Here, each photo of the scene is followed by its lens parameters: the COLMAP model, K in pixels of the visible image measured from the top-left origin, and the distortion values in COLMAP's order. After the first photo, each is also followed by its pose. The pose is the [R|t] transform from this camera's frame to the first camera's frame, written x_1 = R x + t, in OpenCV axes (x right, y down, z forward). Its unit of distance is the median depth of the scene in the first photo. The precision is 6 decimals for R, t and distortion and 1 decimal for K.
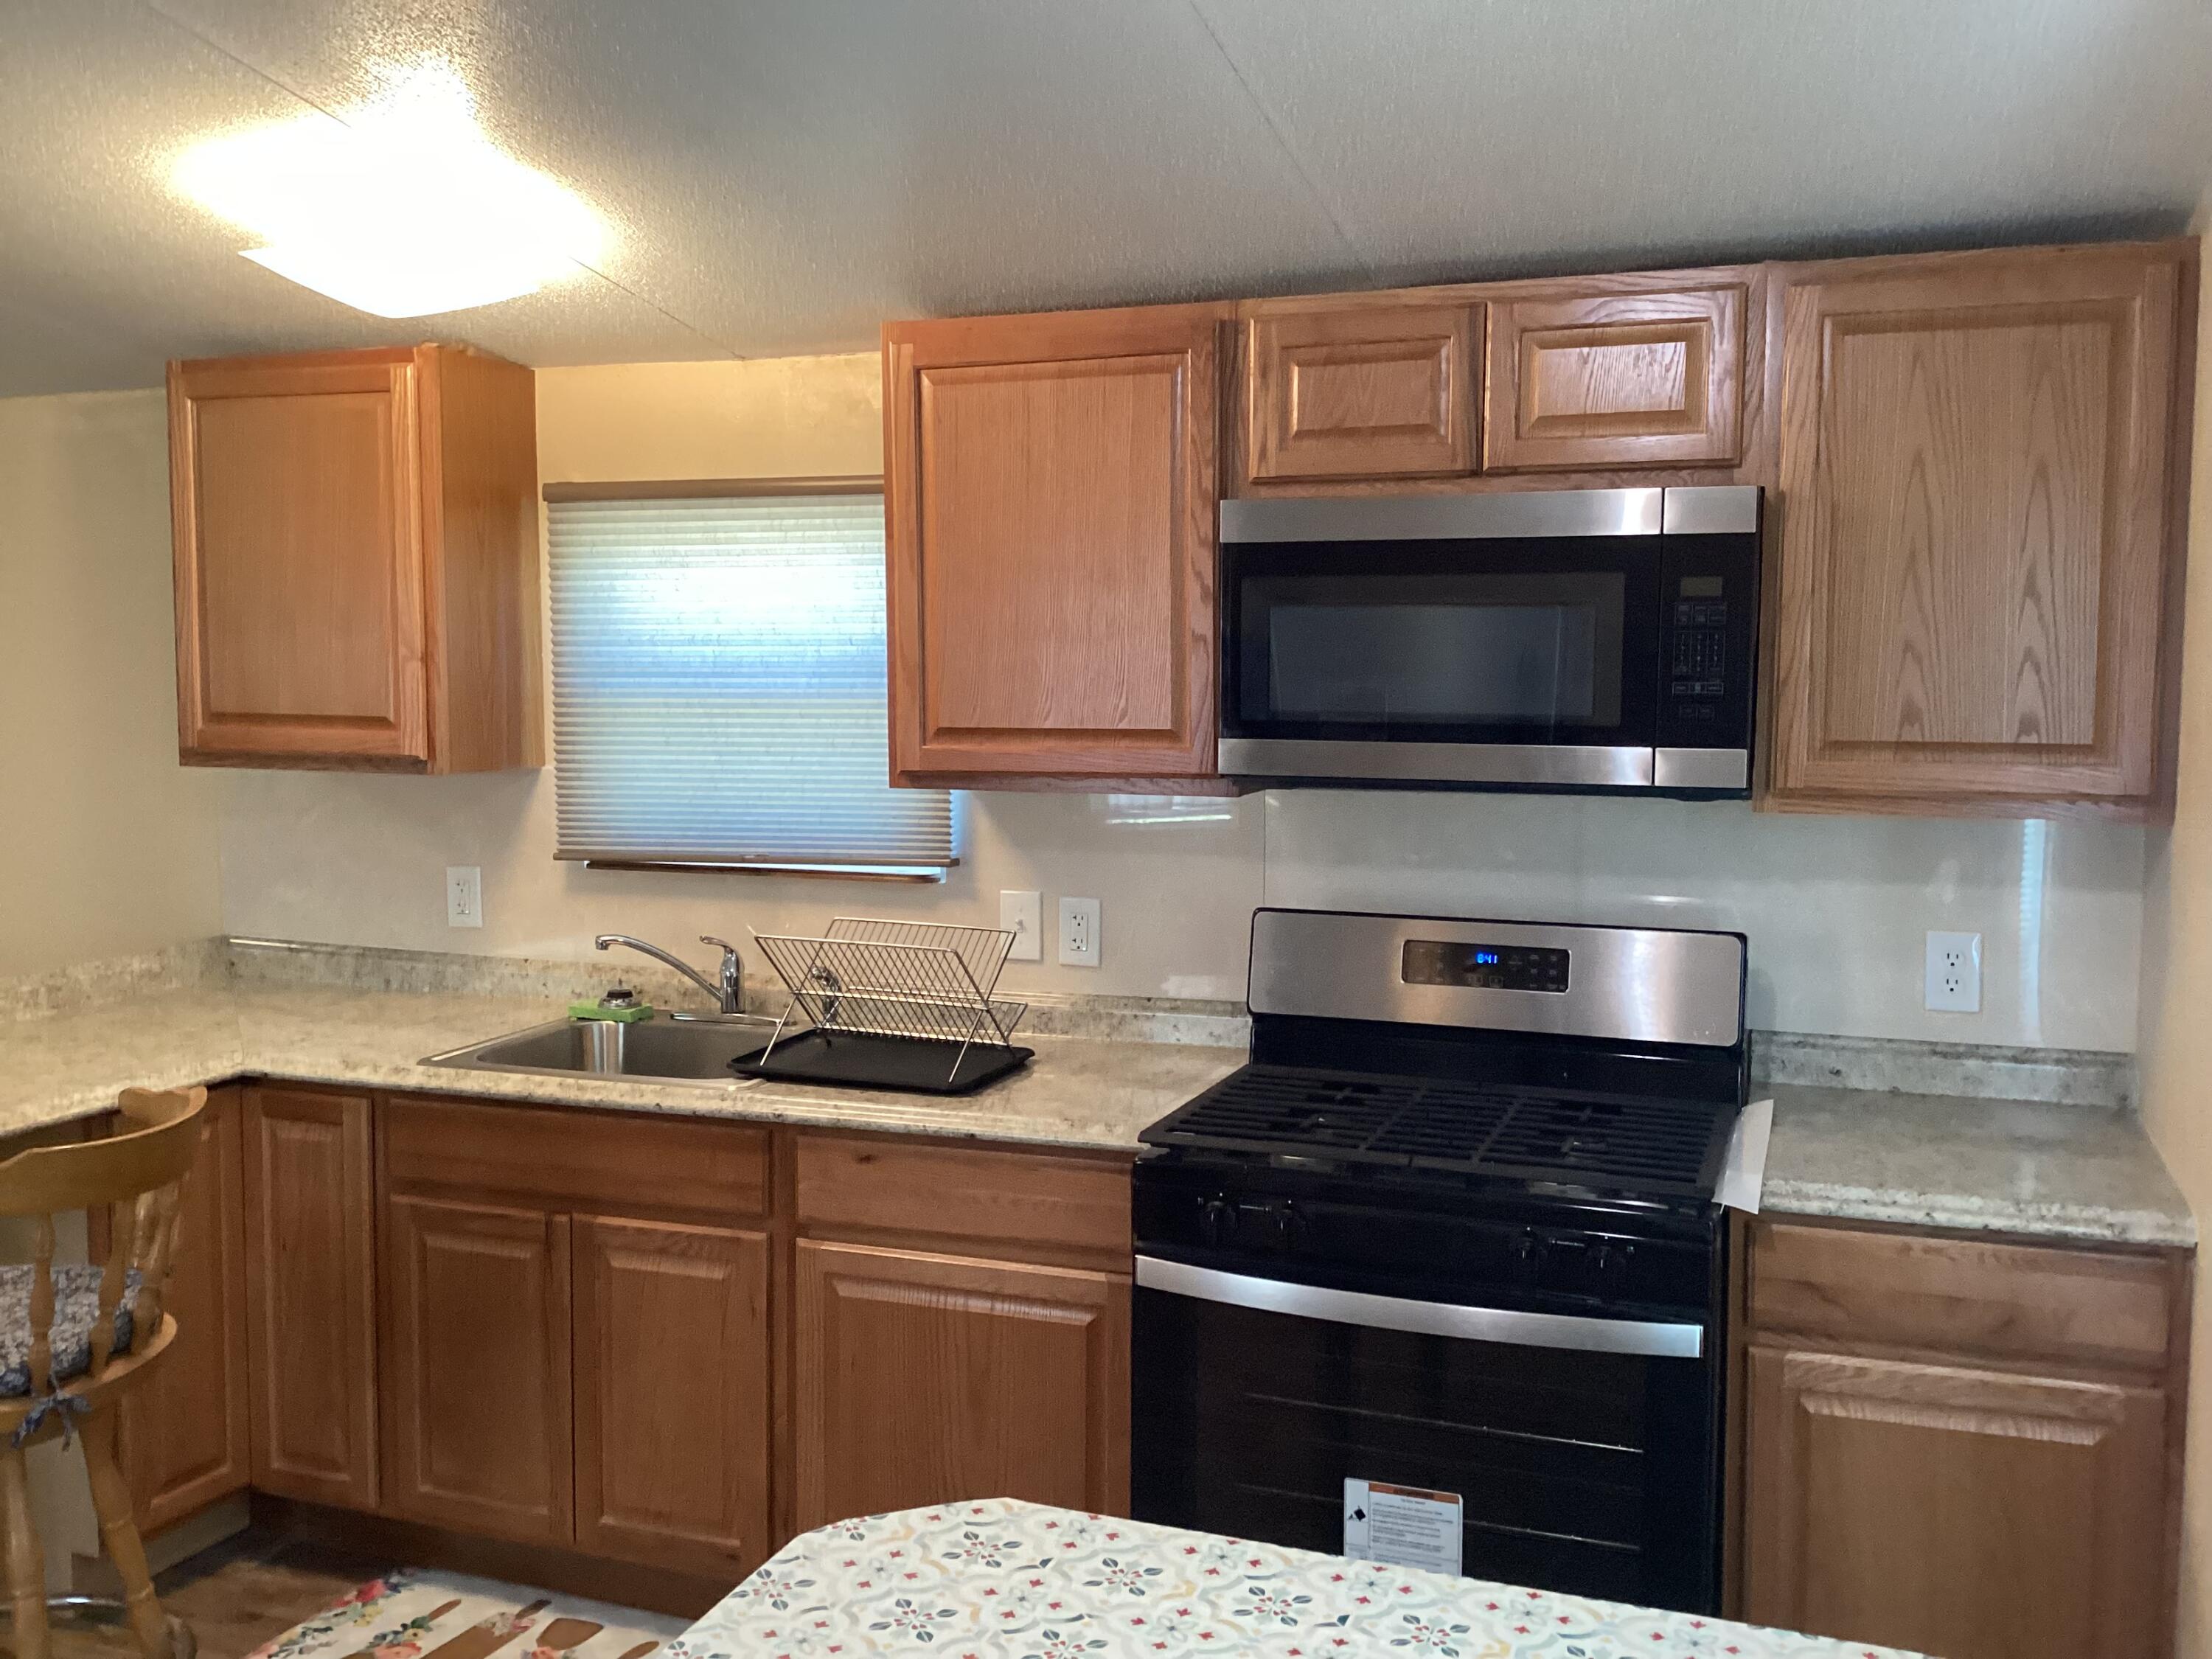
lens RADIAL K [[2007.3, 0, 1106.0], [0, 2007.3, 829.5], [0, 0, 1]] dist [0.140437, -0.267329]
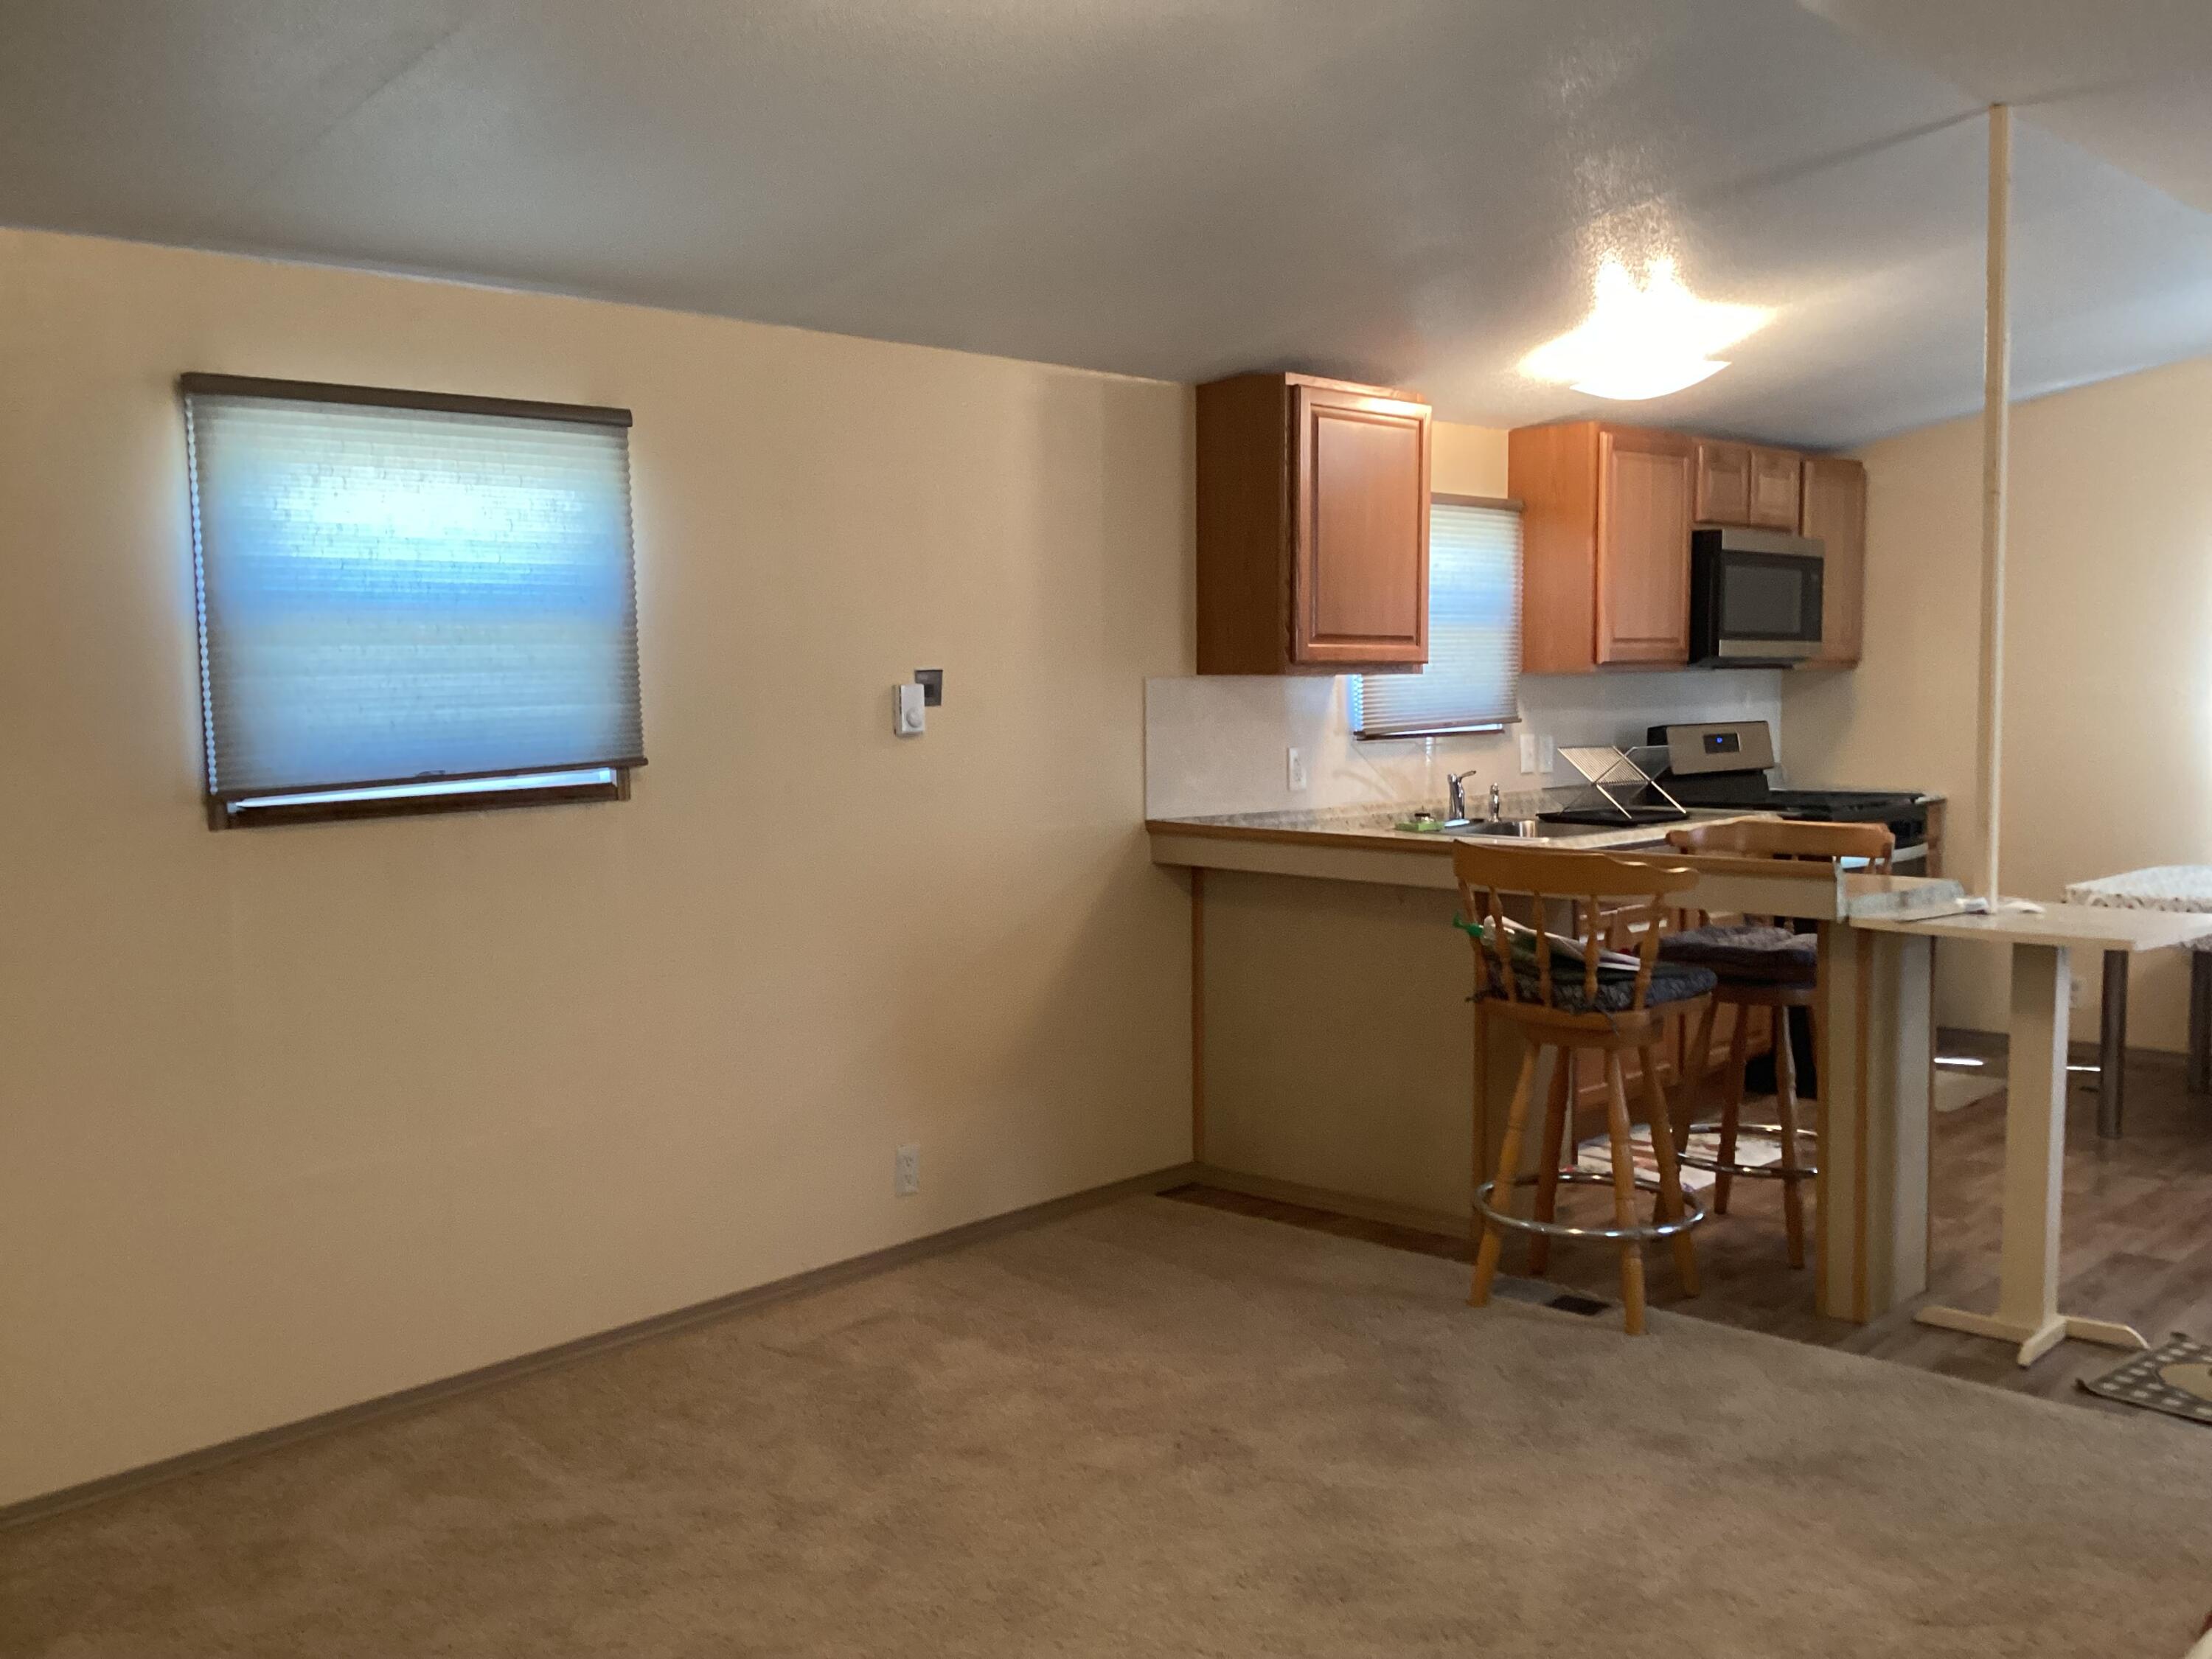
lens RADIAL K [[2007.3, 0, 1106.0], [0, 2007.3, 829.5], [0, 0, 1]] dist [0.140437, -0.267329]
pose [[0.398600, -0.077602, 0.913836, -1.830205], [0.089680, 0.994937, 0.045373, -0.000613], [-0.912730, 0.063867, 0.403541, 0.611765]]
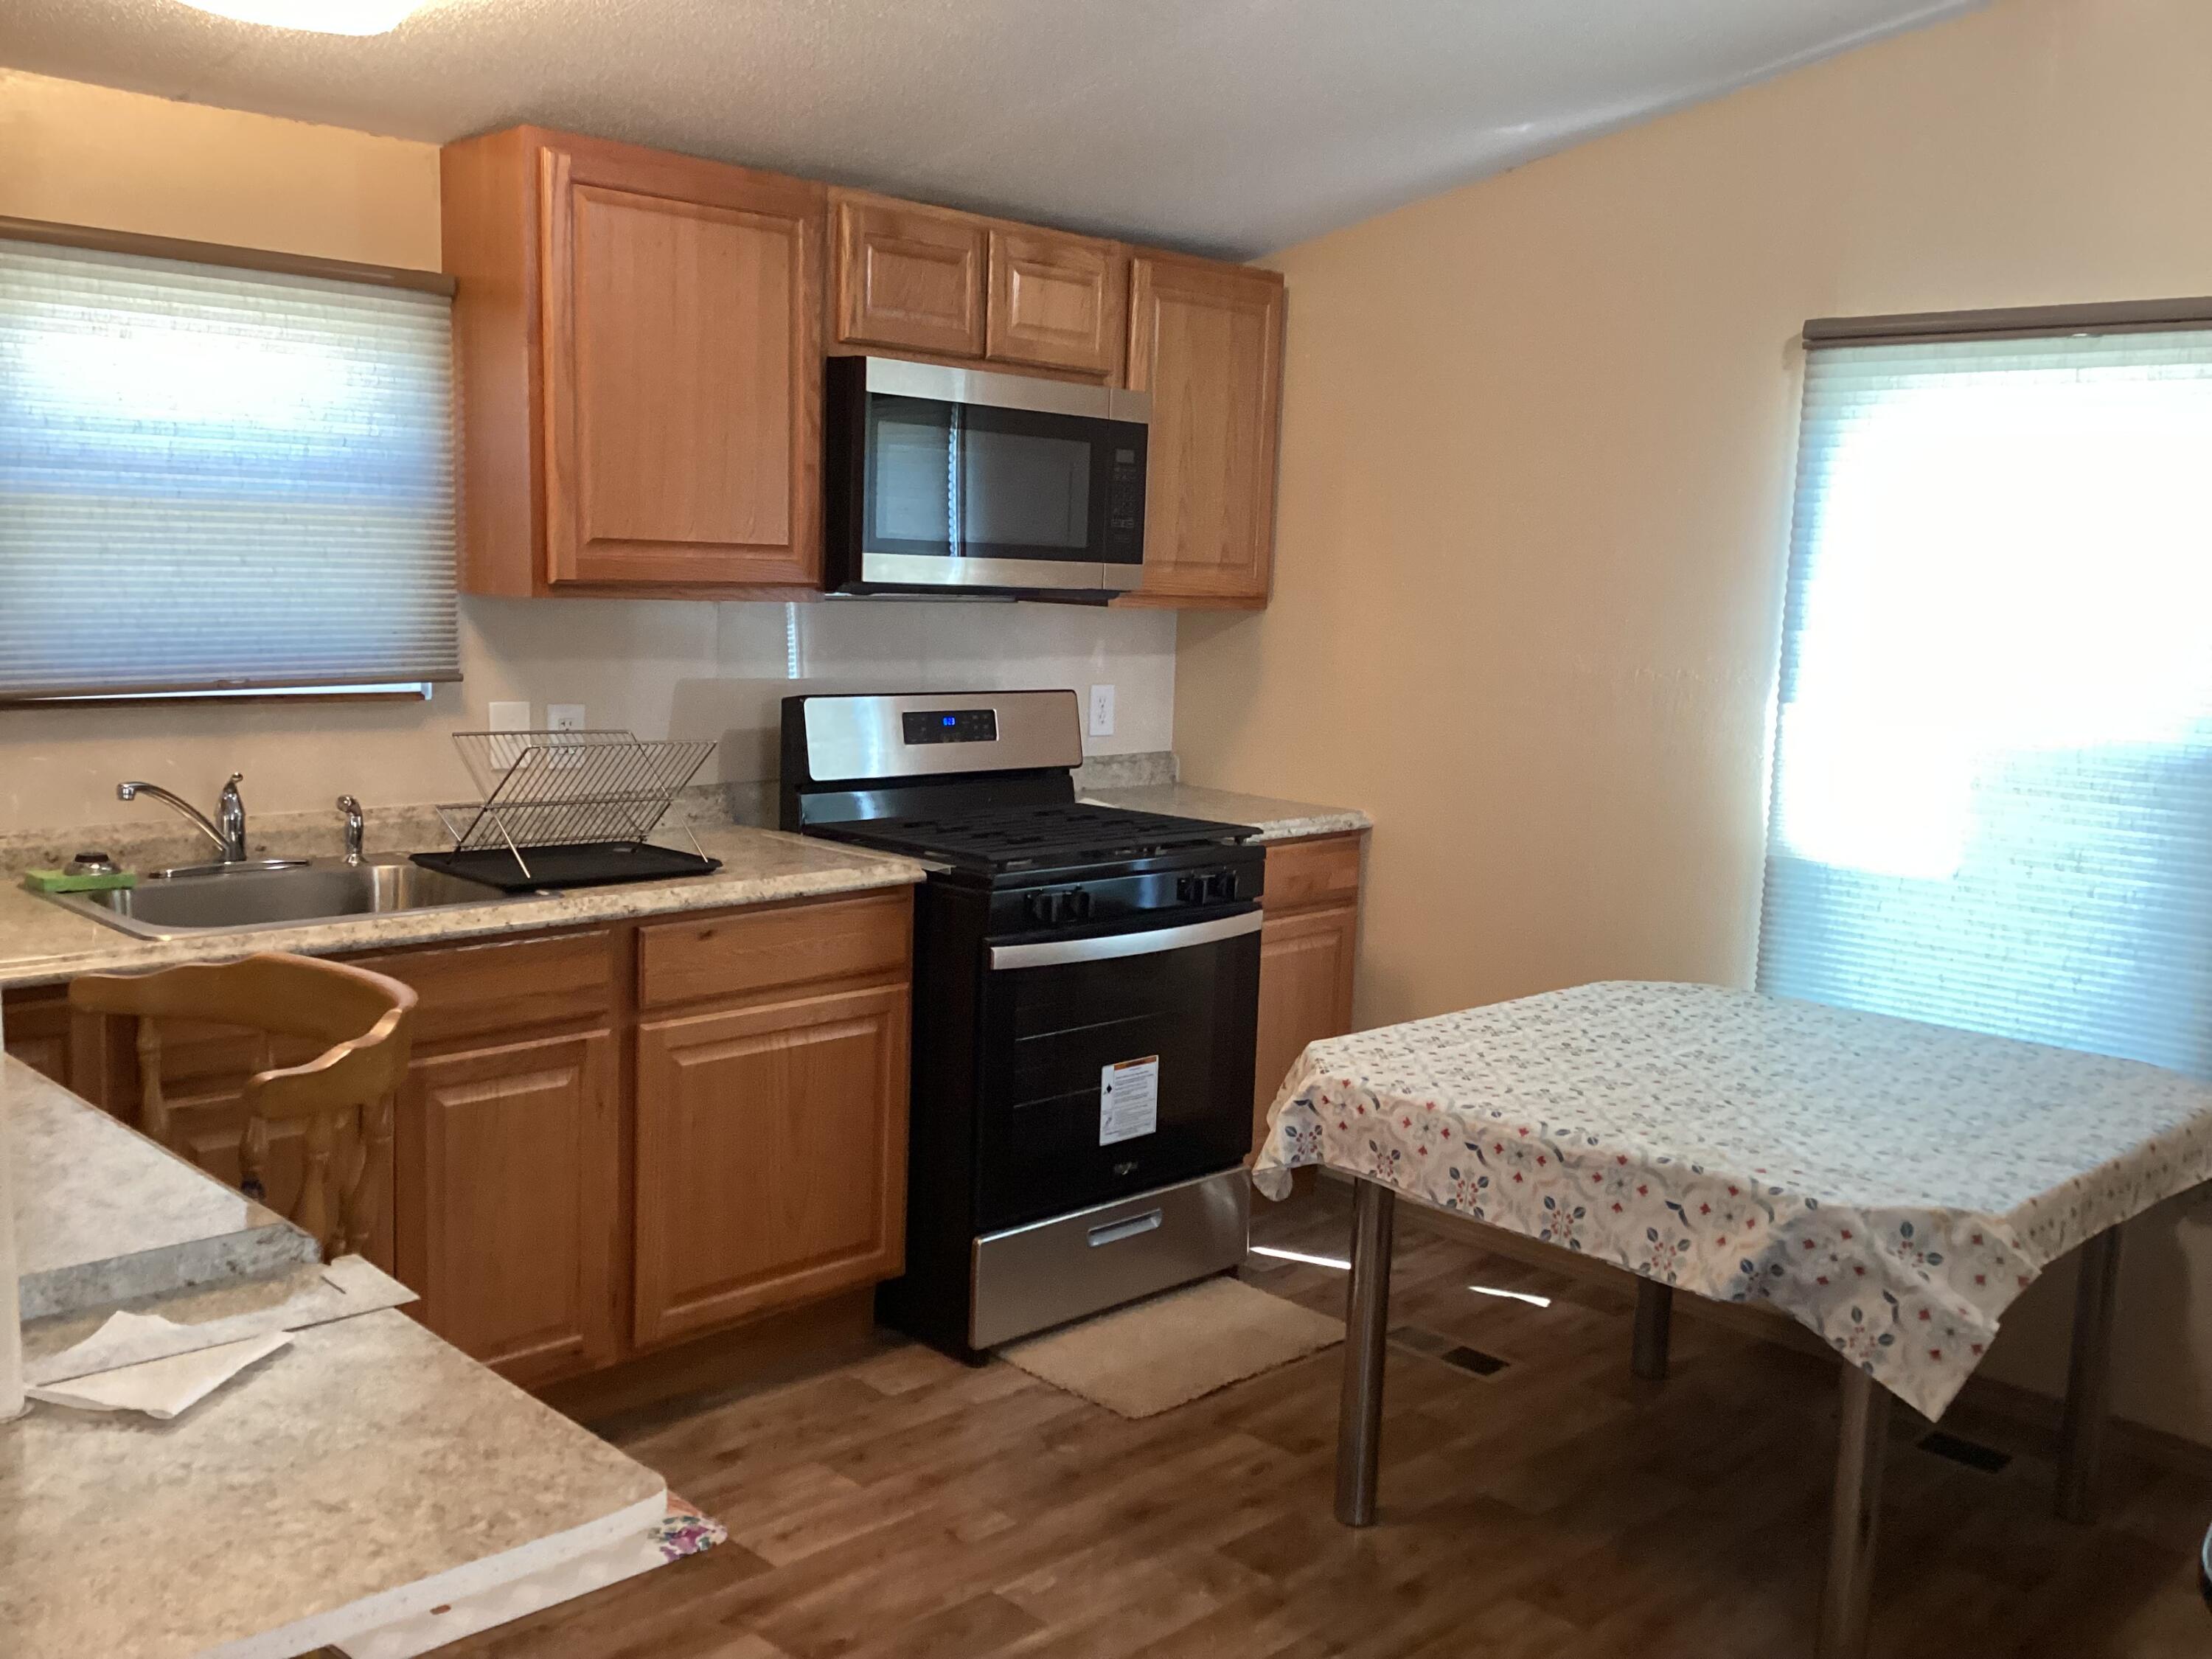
lens RADIAL K [[2007.3, 0, 1106.0], [0, 2007.3, 829.5], [0, 0, 1]] dist [0.140437, -0.267329]
pose [[0.422716, -0.107828, 0.899824, -0.839218], [0.045612, 0.994169, 0.097707, 0.007996], [-0.905113, -0.000260, 0.425170, 0.283587]]
